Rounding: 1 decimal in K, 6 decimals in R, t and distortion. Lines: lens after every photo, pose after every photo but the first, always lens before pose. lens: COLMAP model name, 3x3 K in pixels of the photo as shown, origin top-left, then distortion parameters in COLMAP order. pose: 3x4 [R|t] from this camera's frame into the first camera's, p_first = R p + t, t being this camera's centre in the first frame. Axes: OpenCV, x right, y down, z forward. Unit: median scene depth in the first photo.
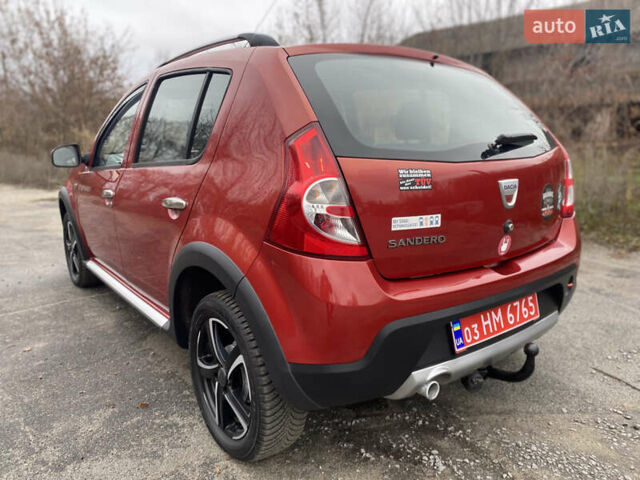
lens RADIAL K [[485.2, 0, 320.0], [0, 485.2, 240.0], [0, 0, 1]] dist [0.016116, -0.011520]
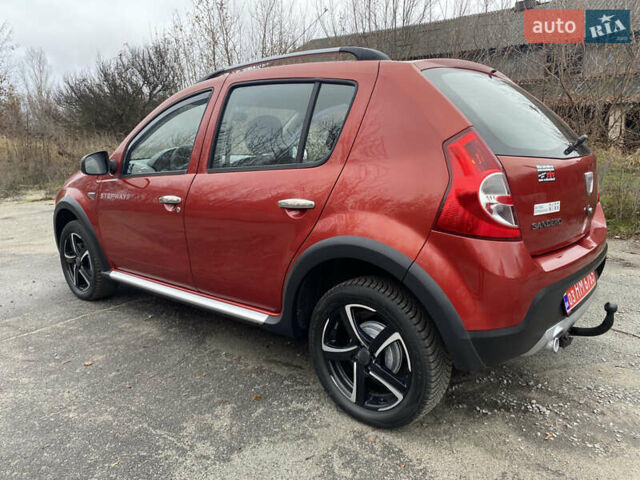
lens RADIAL K [[485.2, 0, 320.0], [0, 485.2, 240.0], [0, 0, 1]] dist [0.016116, -0.011520]
pose [[0.976683, -0.055280, 0.207450, -0.516776], [0.056968, 0.998374, -0.002164, 0.011877], [-0.206993, 0.013932, 0.978243, -0.069174]]
